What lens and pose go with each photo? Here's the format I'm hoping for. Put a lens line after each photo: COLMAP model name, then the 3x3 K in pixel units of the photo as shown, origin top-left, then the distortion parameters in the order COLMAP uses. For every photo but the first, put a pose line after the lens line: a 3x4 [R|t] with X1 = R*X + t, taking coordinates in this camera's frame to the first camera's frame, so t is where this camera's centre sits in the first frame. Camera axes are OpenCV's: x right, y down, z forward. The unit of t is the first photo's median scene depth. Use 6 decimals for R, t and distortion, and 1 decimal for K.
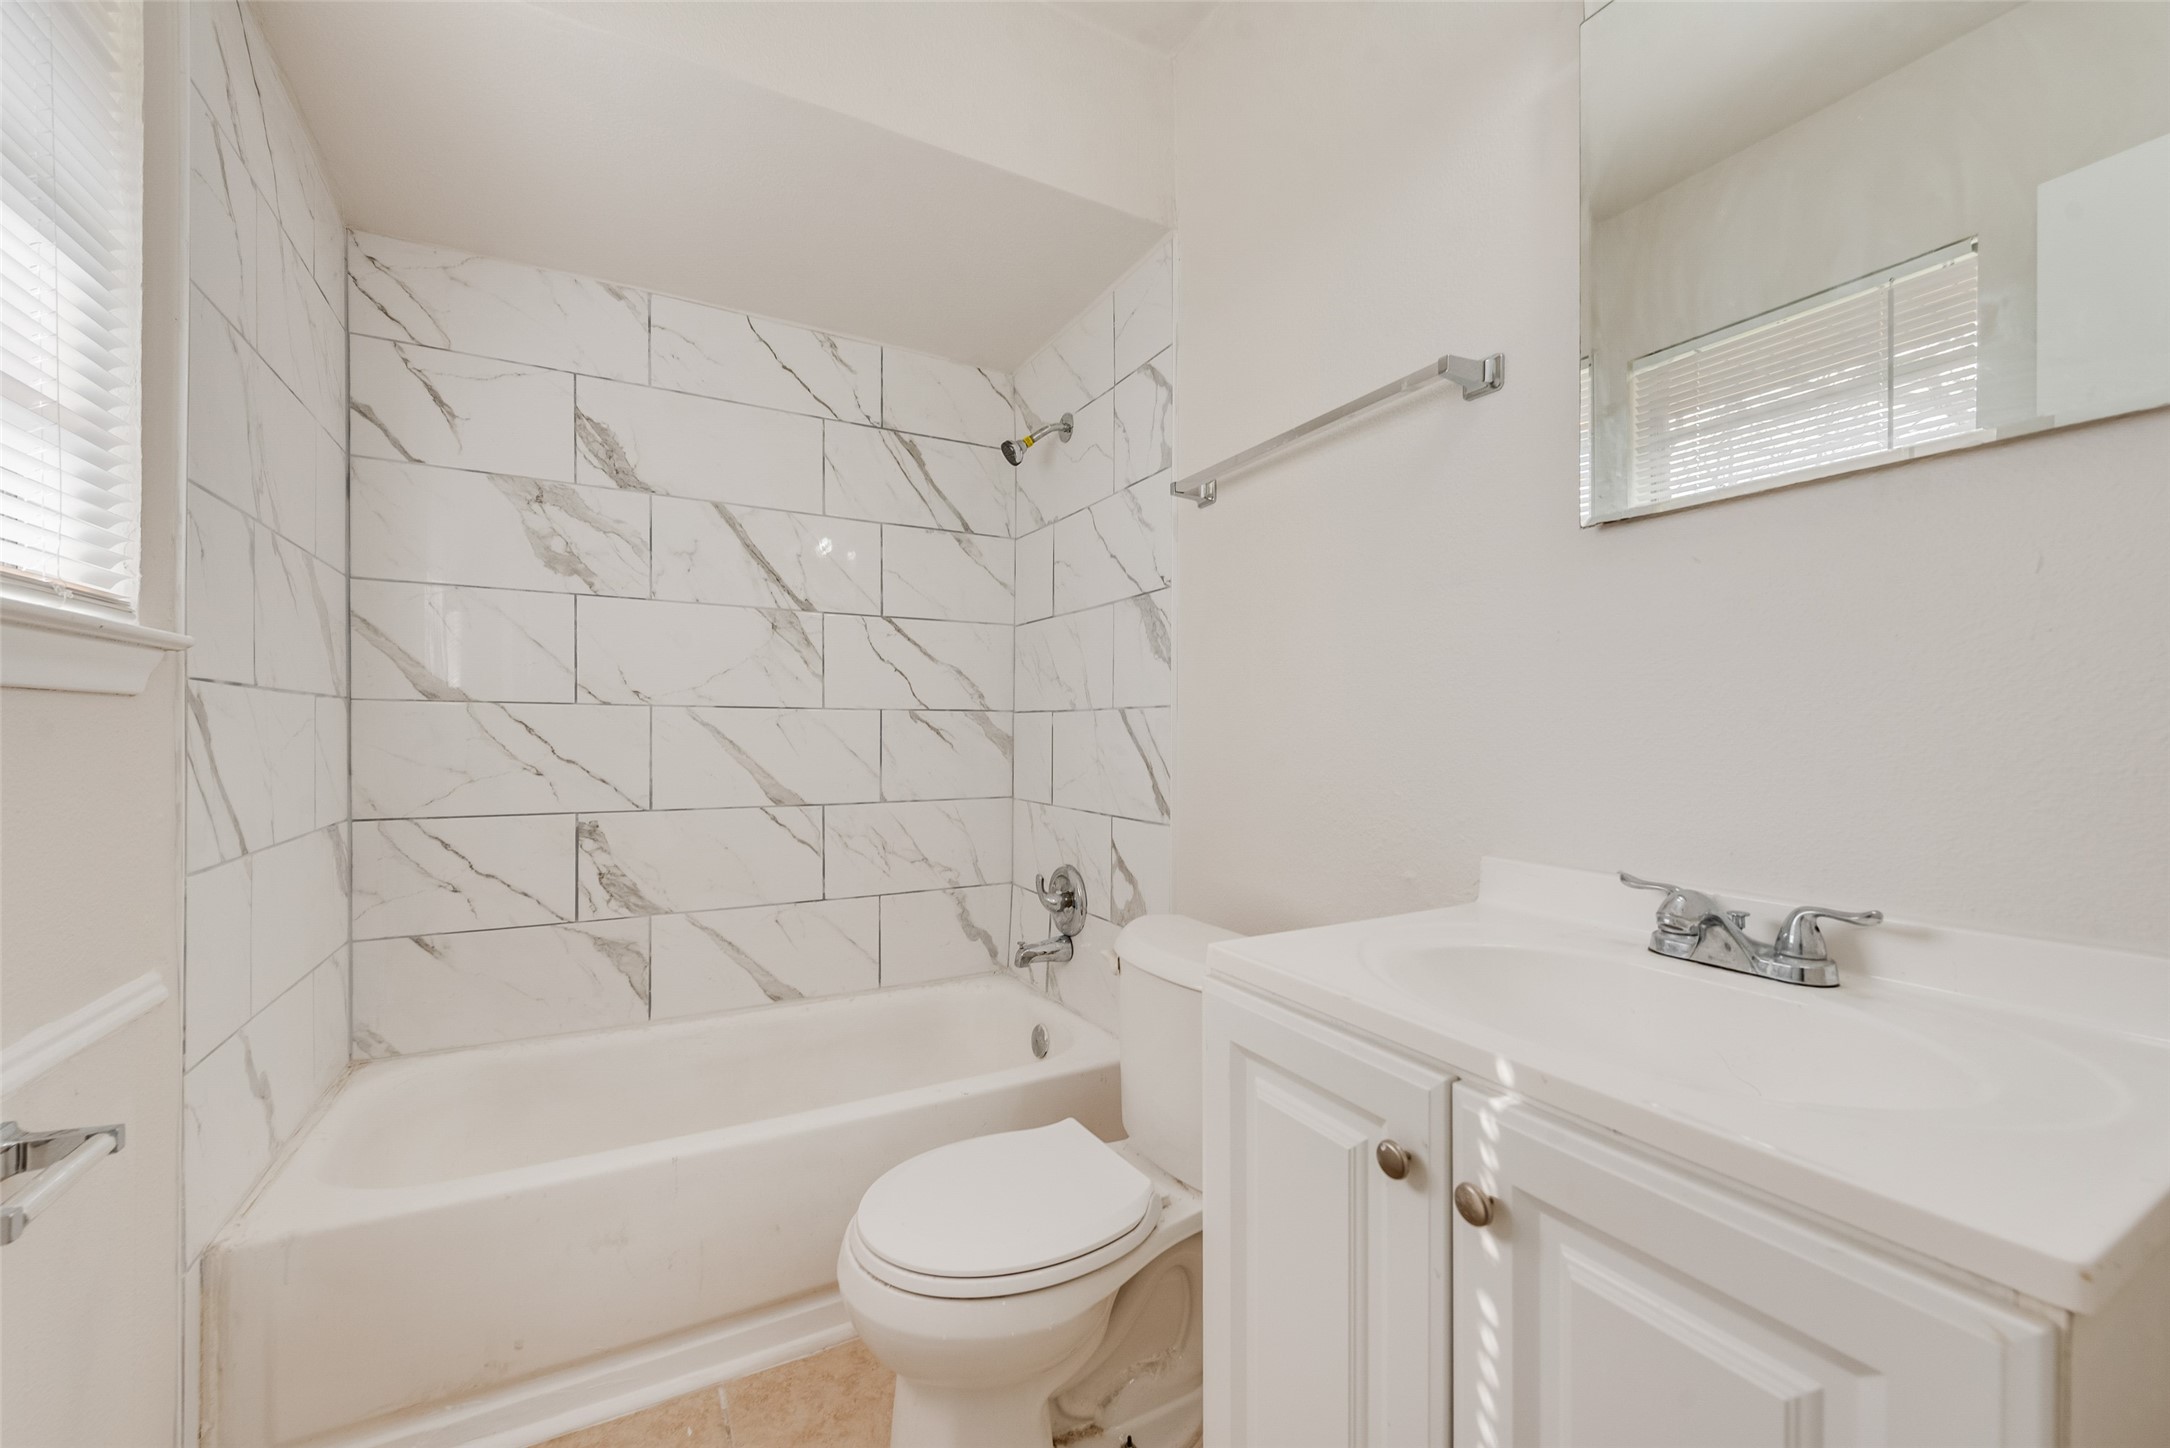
lens RADIAL K [[858.9, 0, 1085.8], [0, 858.9, 740.1], [0, 0, 1]] dist [0.000509, -0.000136]
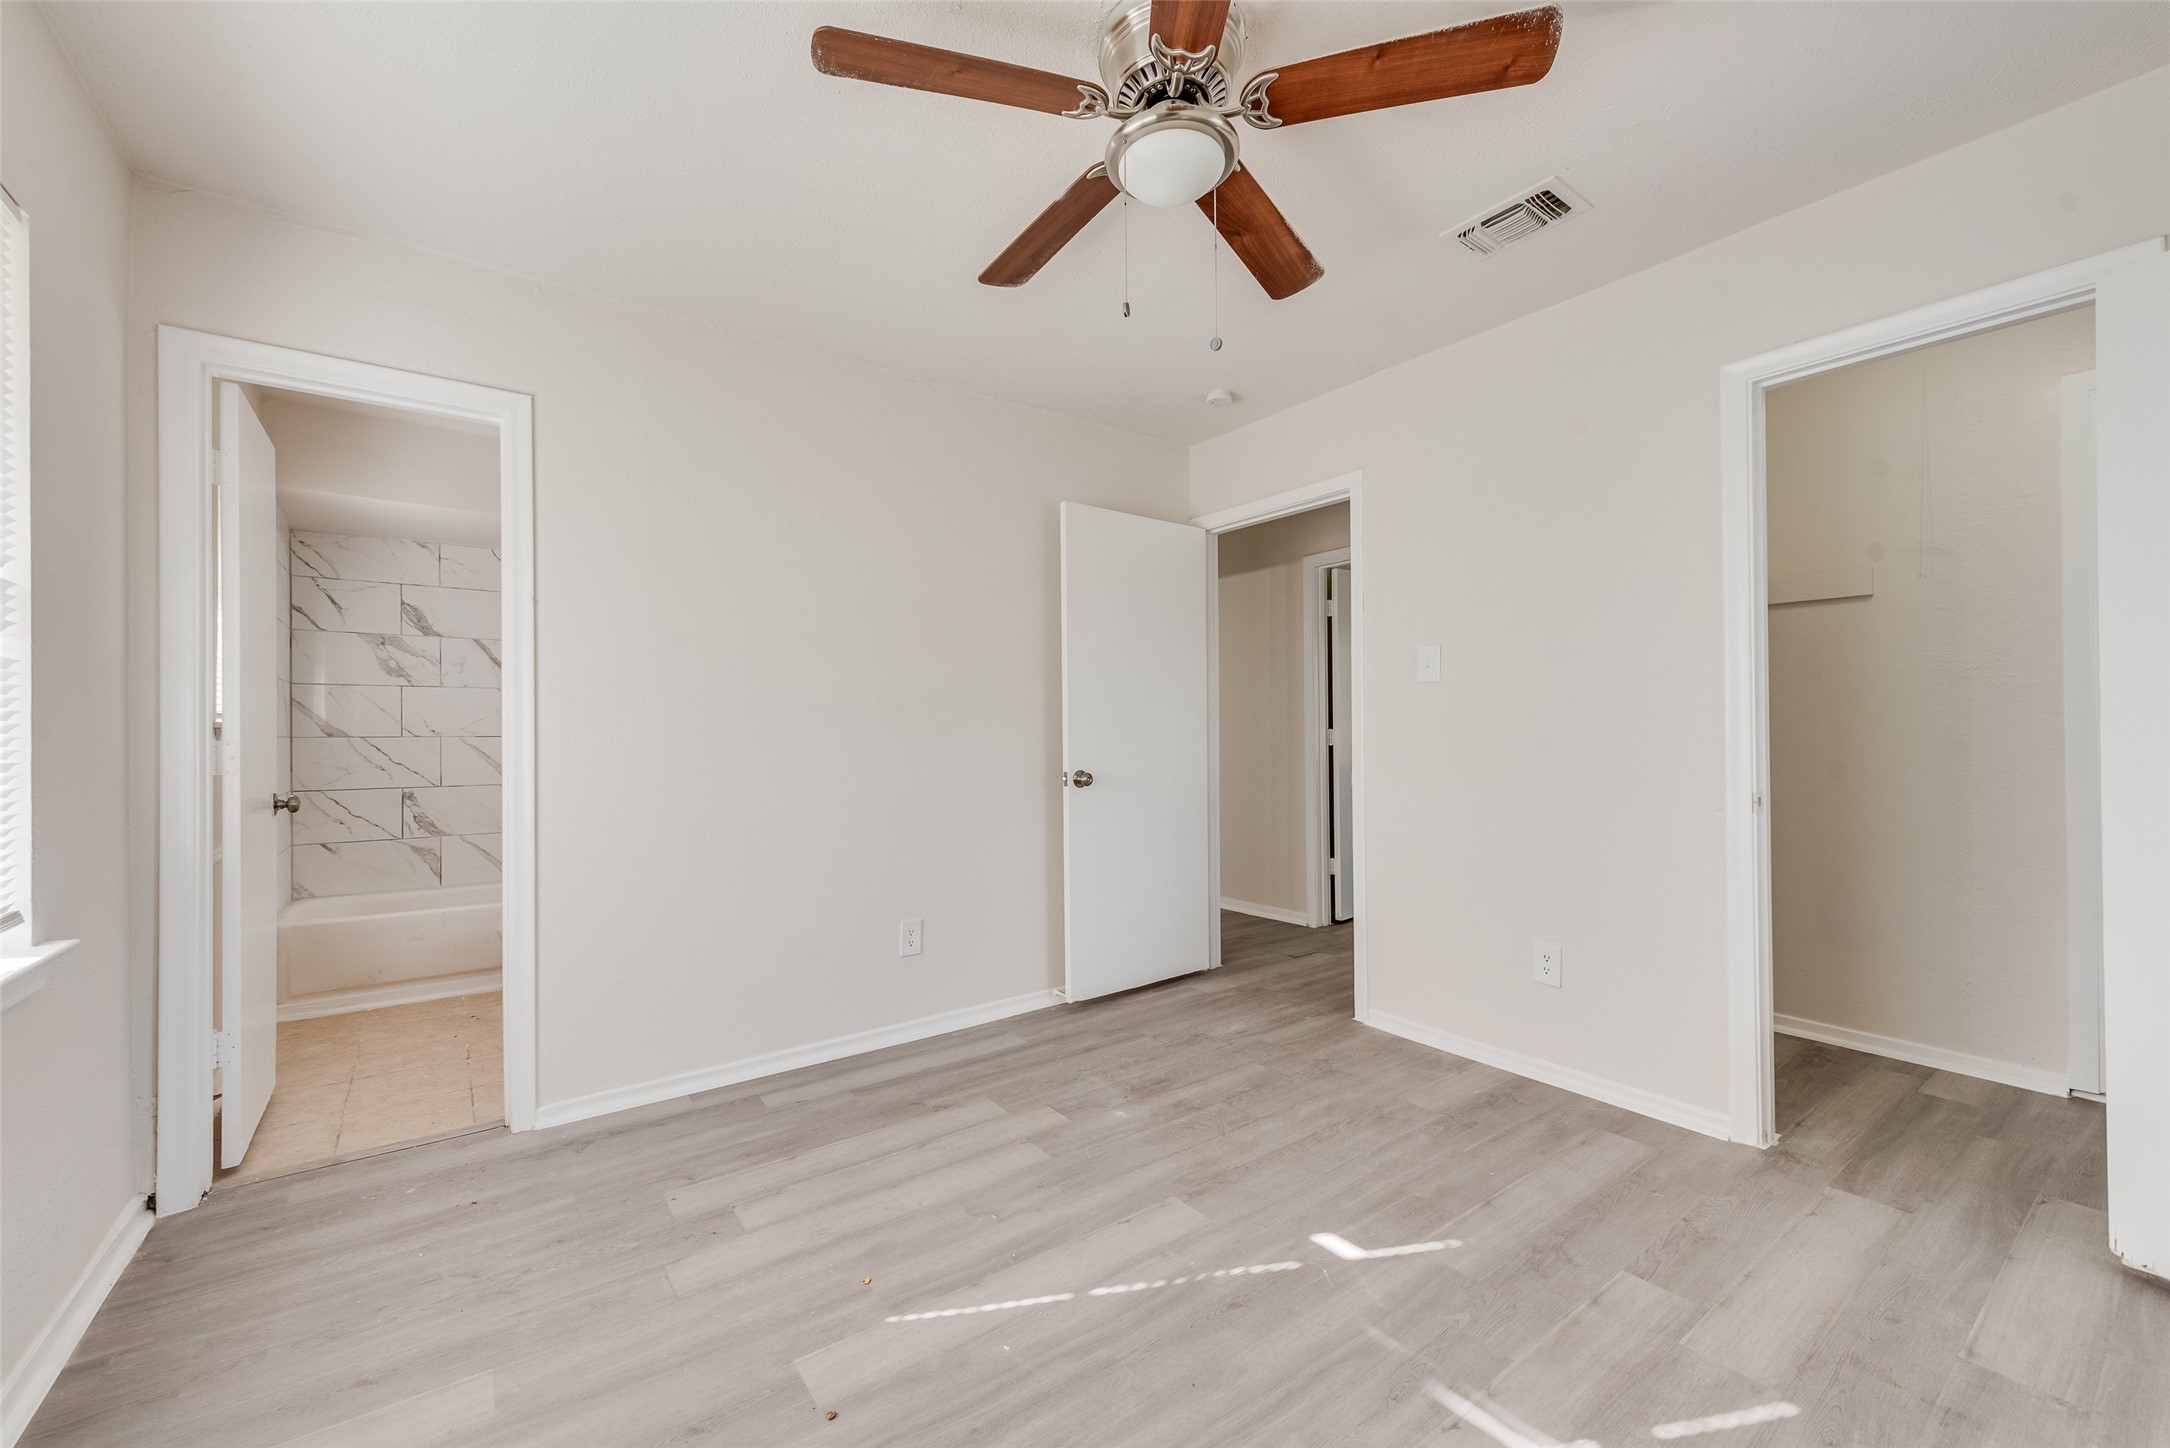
lens RADIAL K [[858.9, 0, 1084.6], [0, 858.9, 729.2], [0, 0, 1]] dist [0.000509, -0.000136]
pose [[0.991801, -0.005214, 0.127686, 0.831014], [0.005784, 0.999975, -0.004091, -0.043525], [-0.127661, 0.004796, 0.991806, -1.358141]]
